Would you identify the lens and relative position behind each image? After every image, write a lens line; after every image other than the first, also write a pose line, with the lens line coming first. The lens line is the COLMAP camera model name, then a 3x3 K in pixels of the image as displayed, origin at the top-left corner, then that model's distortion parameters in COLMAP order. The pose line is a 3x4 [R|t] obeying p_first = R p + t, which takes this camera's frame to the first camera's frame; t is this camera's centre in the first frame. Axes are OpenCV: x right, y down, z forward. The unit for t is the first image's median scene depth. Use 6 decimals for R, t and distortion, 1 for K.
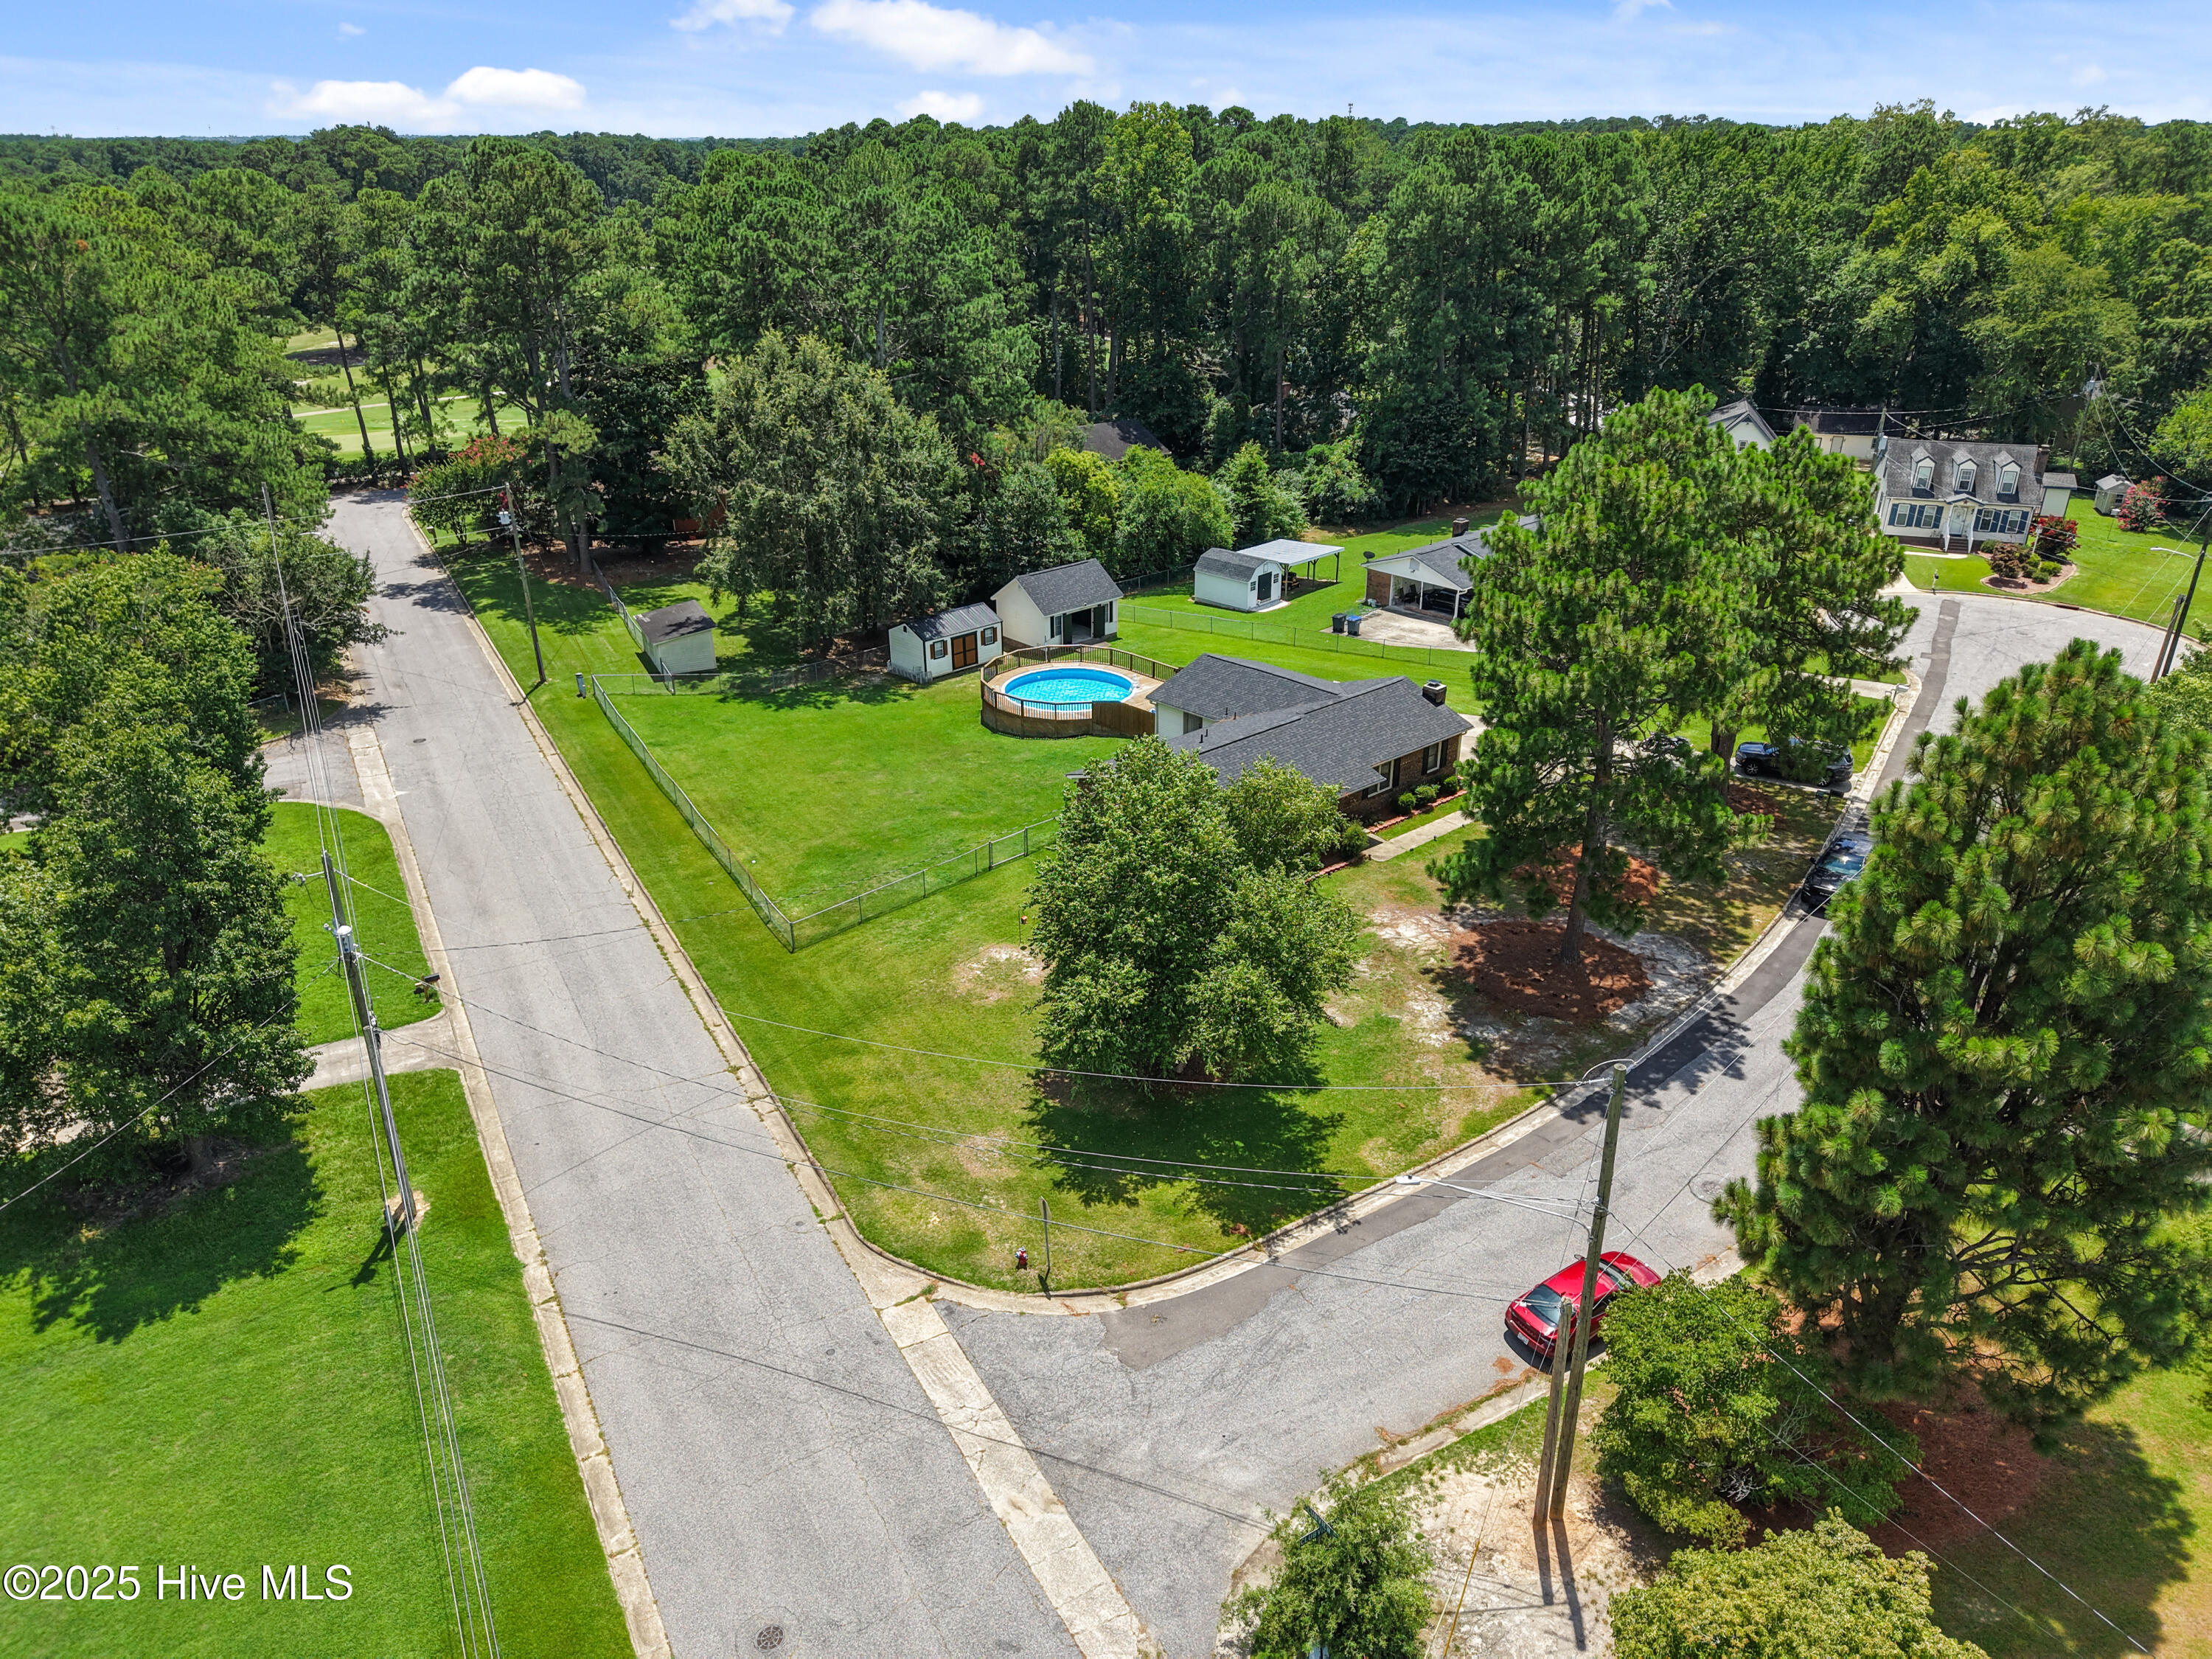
lens RADIAL K [[1494.2, 0, 1116.4], [0, 1494.2, 826.1], [0, 0, 1]] dist [0.000659, -0.001880]
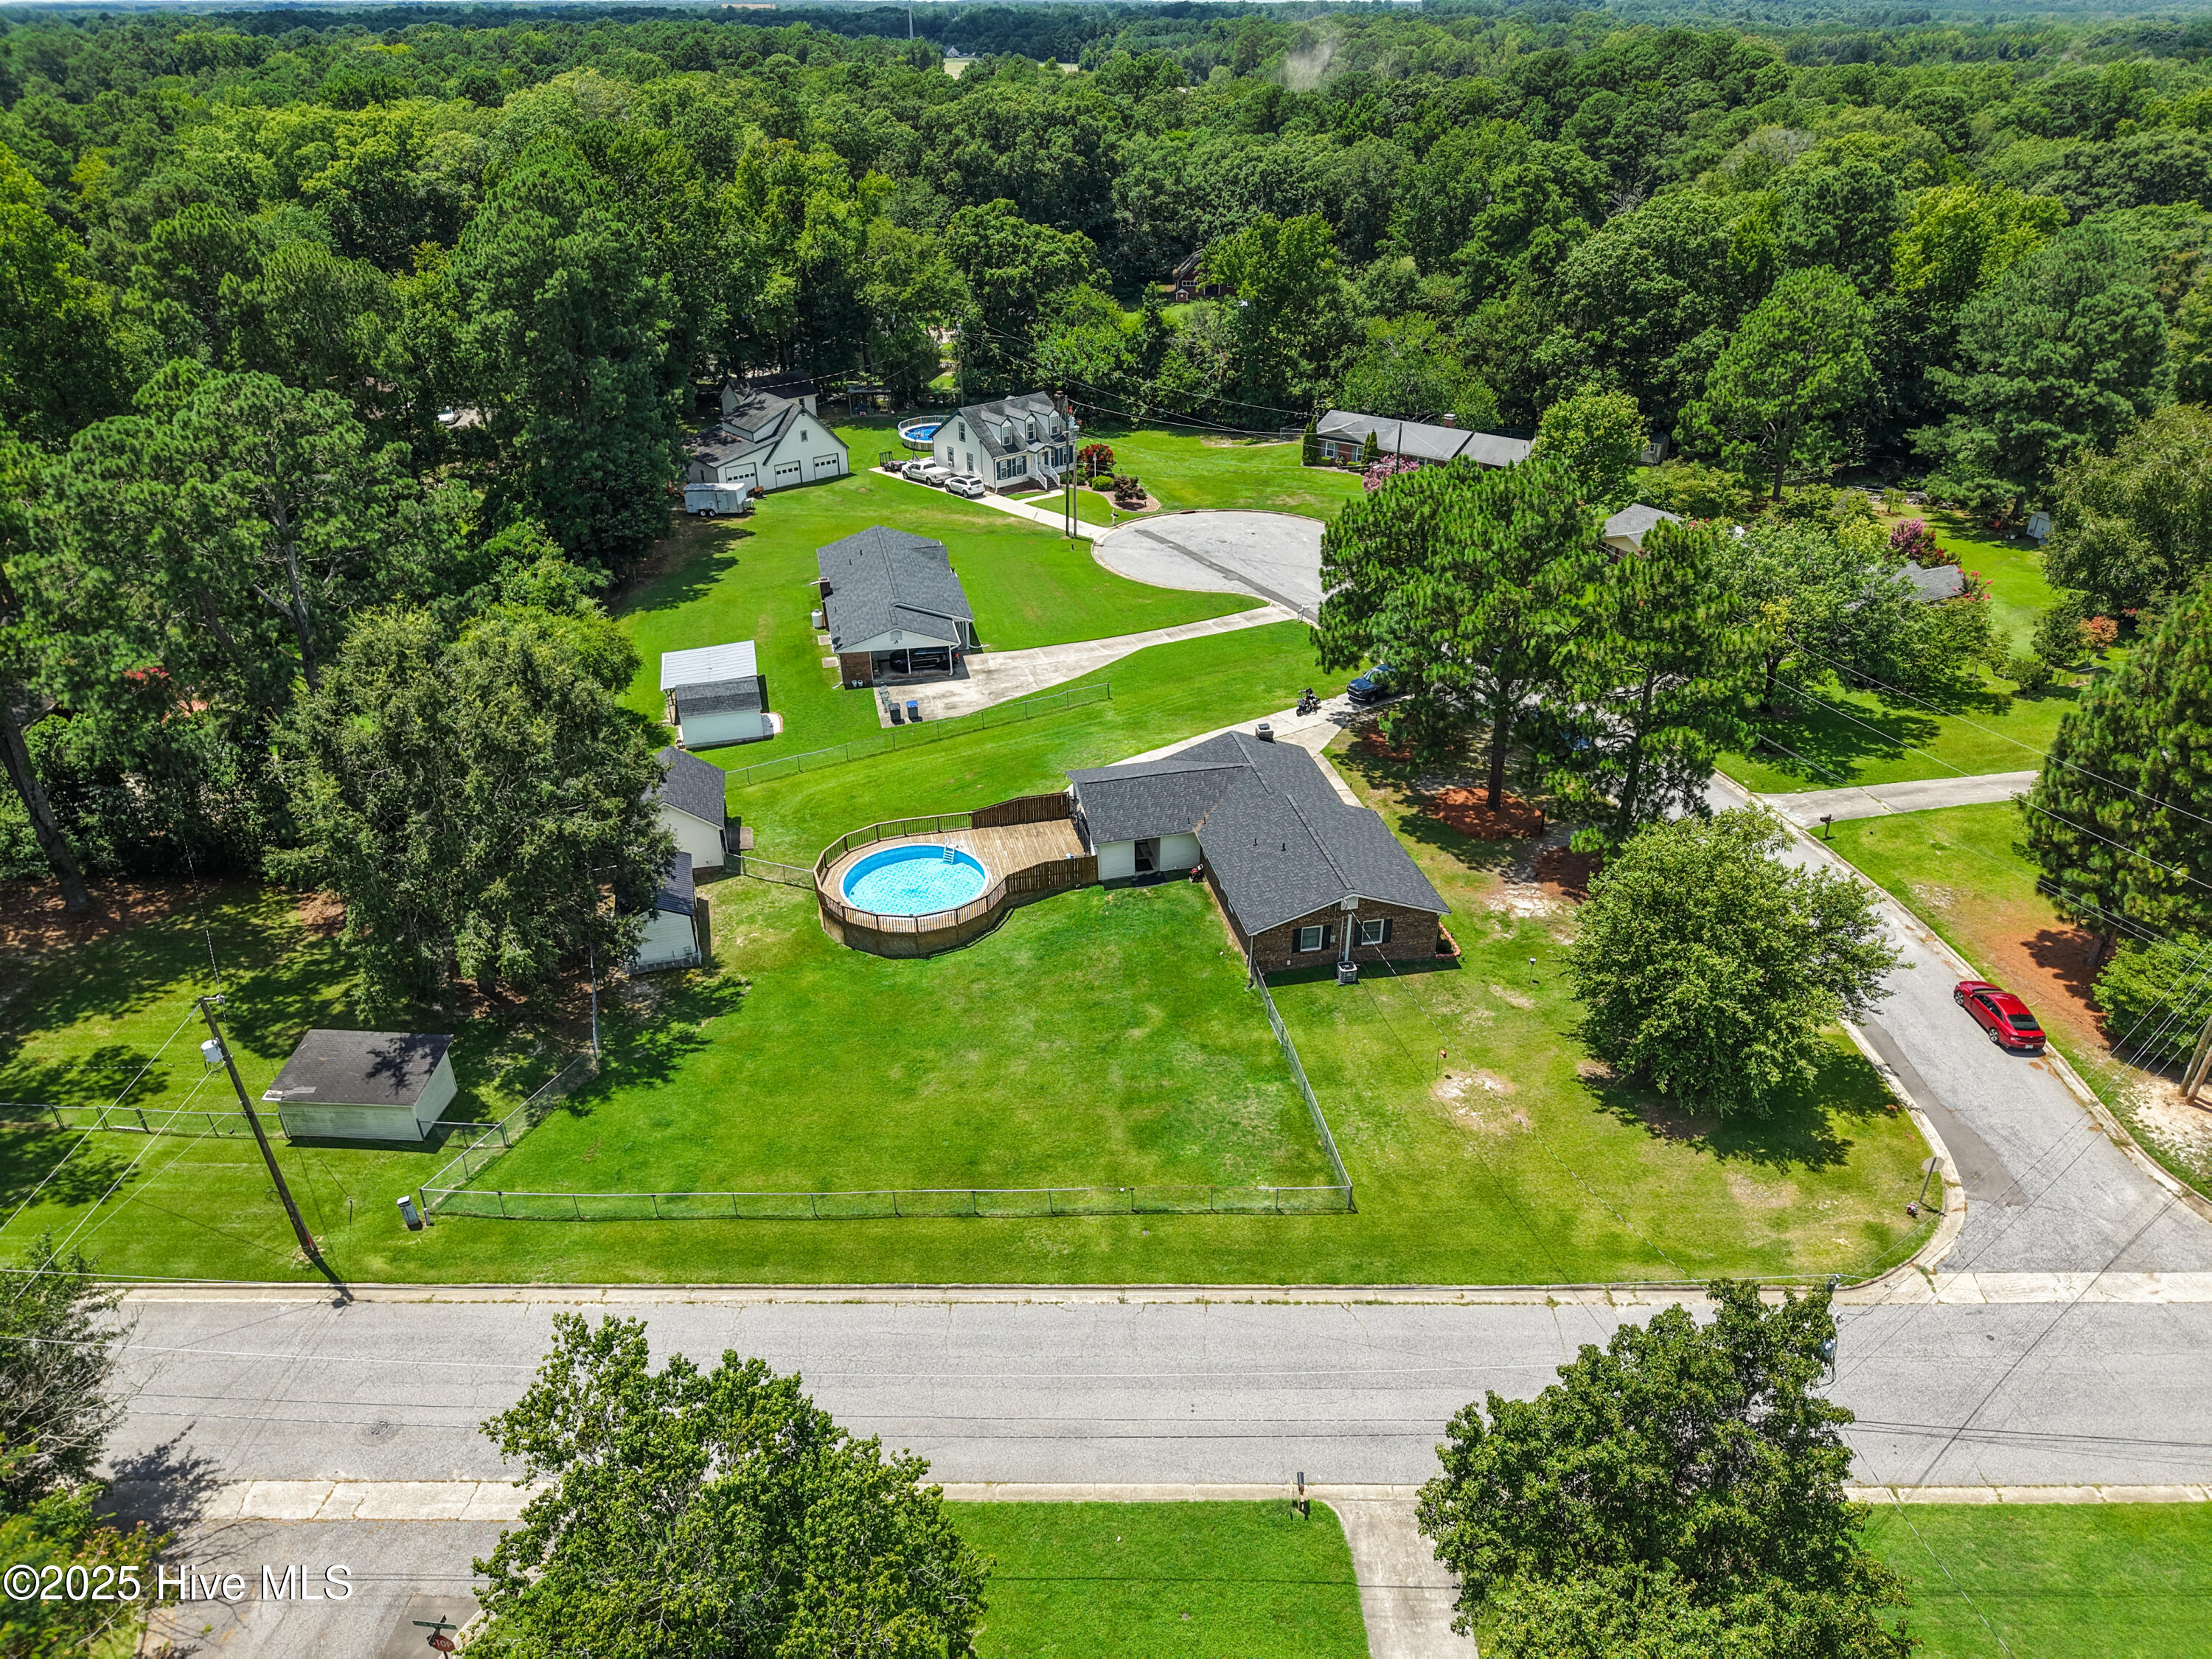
lens RADIAL K [[1494.2, 0, 1116.4], [0, 1494.2, 826.1], [0, 0, 1]] dist [0.000659, -0.001880]
pose [[0.501161, -0.412478, 0.760723, -1.089185], [0.358104, 0.899140, 0.251613, -0.517123], [-0.787781, 0.146320, 0.598324, 0.587169]]
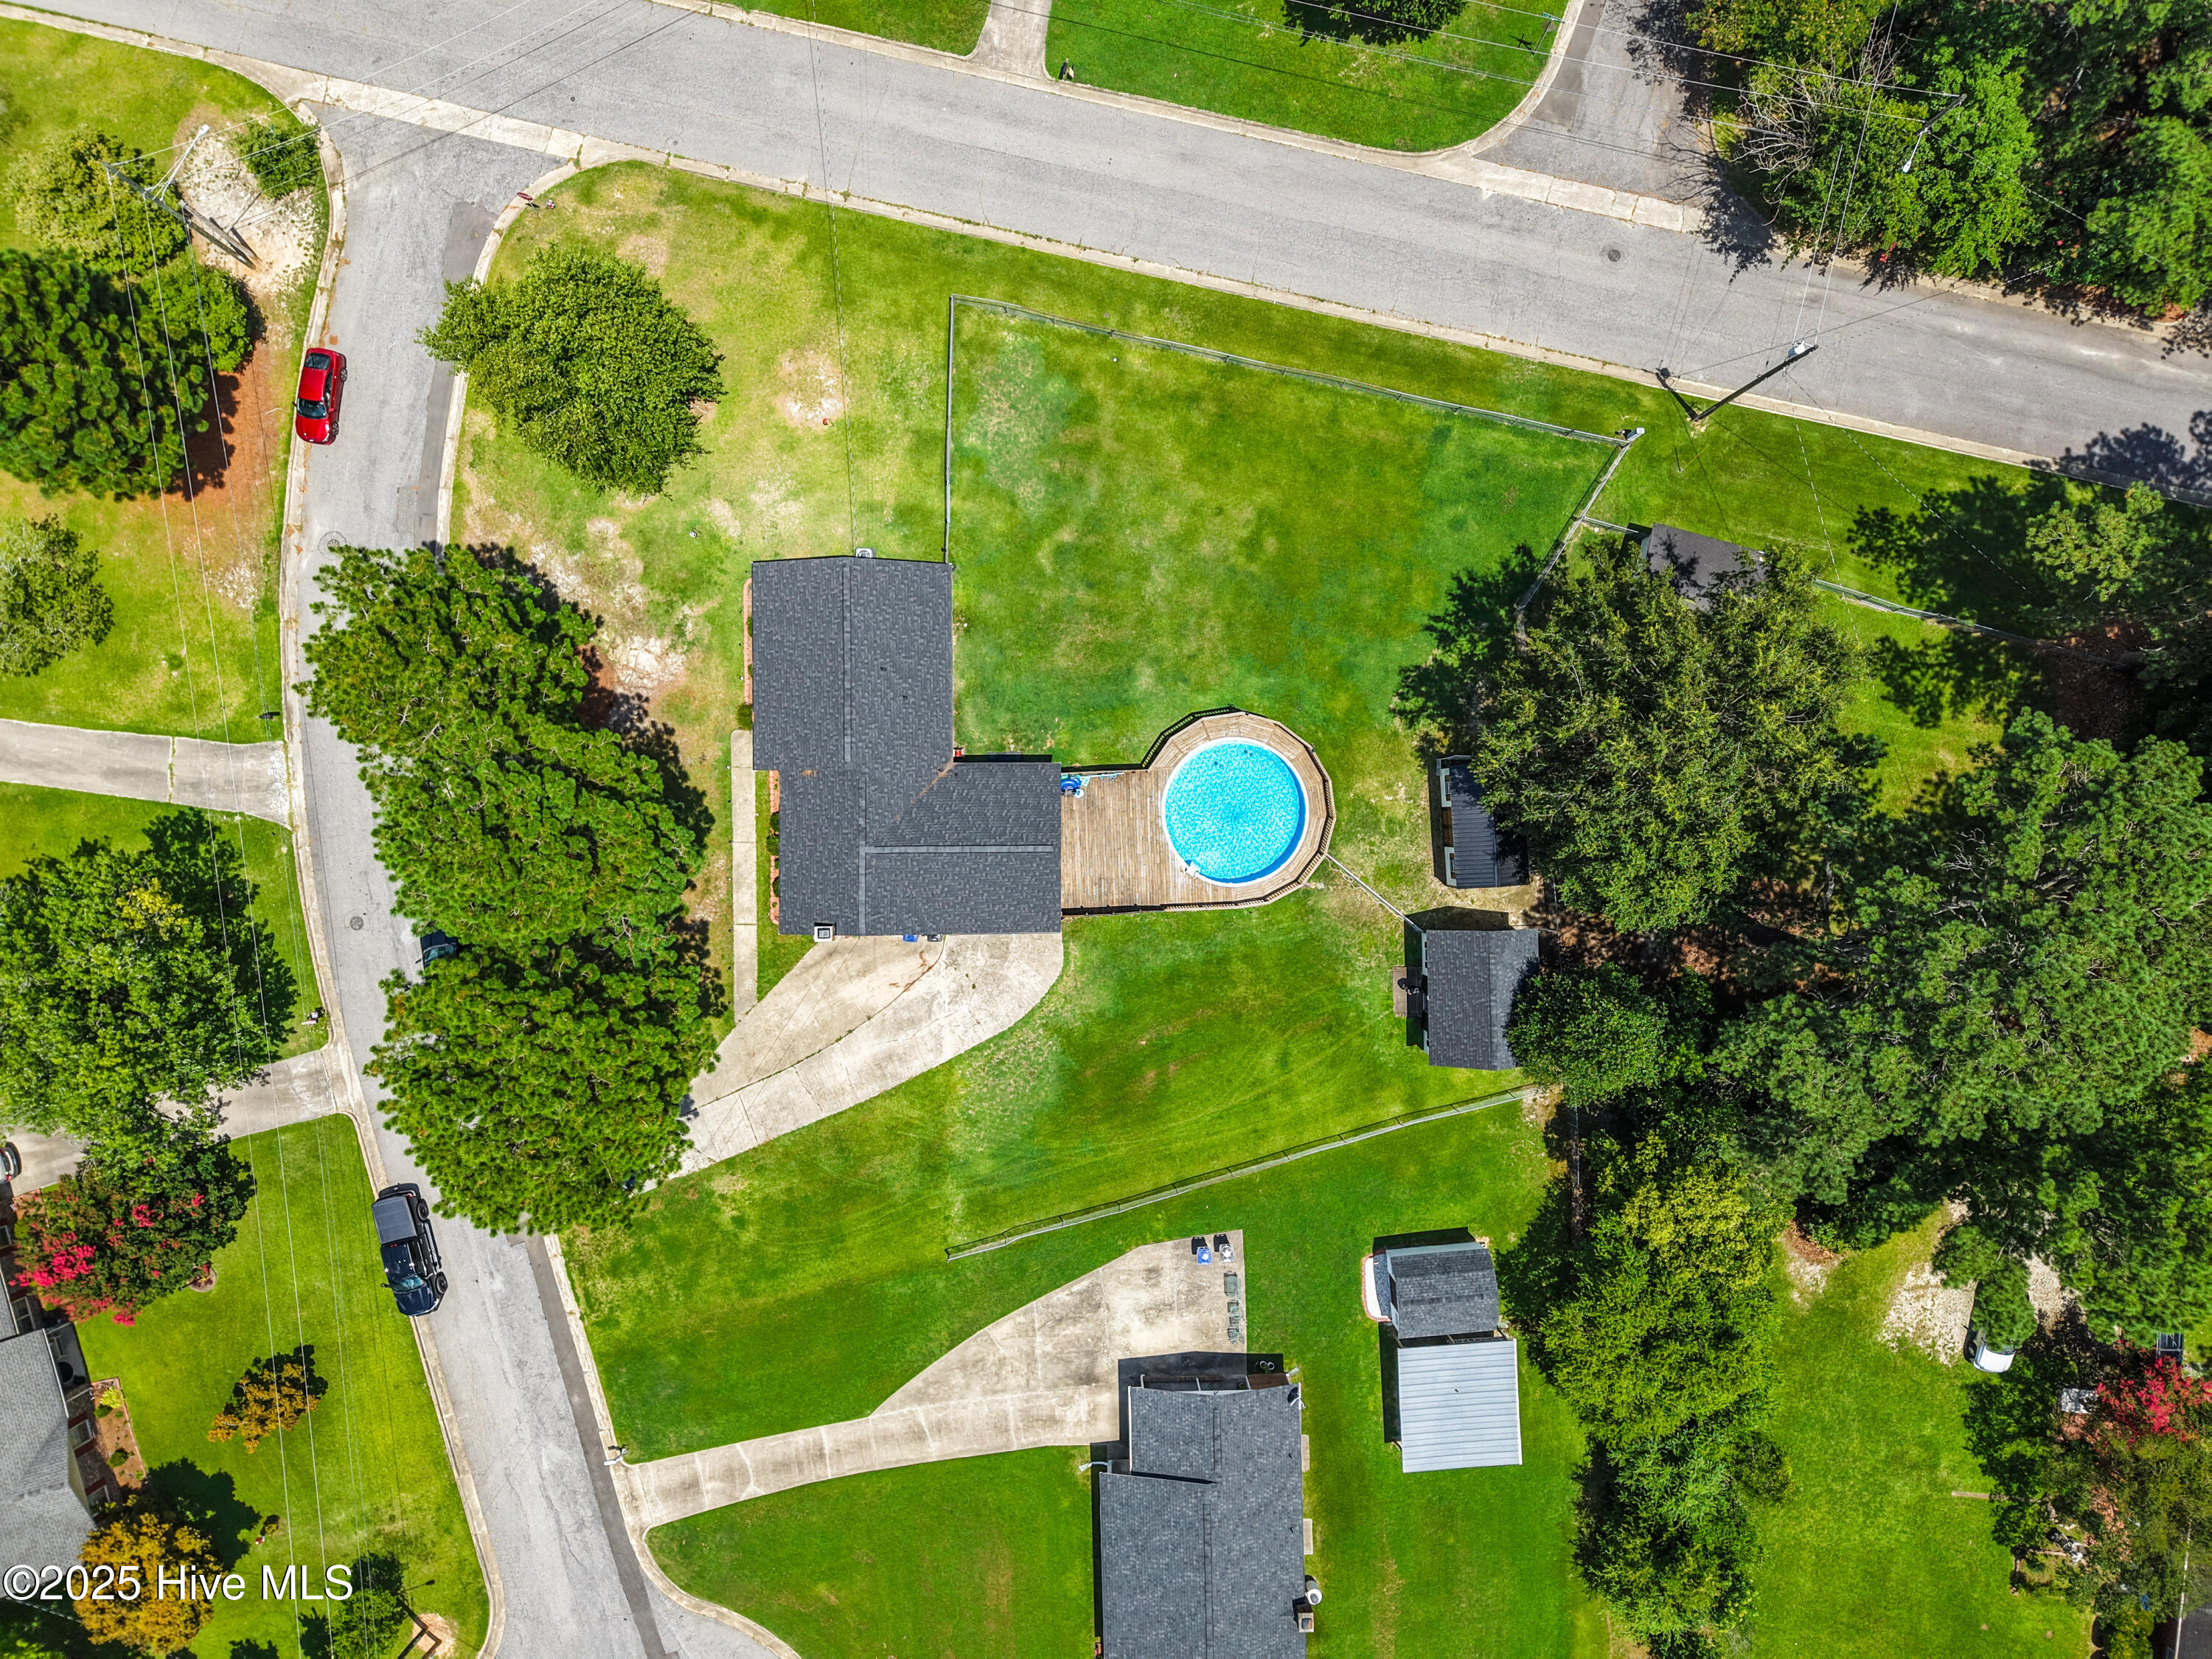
lens RADIAL K [[1494.2, 0, 1116.4], [0, 1494.2, 826.1], [0, 0, 1]] dist [0.000659, -0.001880]
pose [[-0.662205, 0.749322, -0.000822, 0.041517], [-0.320626, -0.282357, 0.904142, -1.501857], [0.677262, 0.598992, 0.427230, 0.949573]]
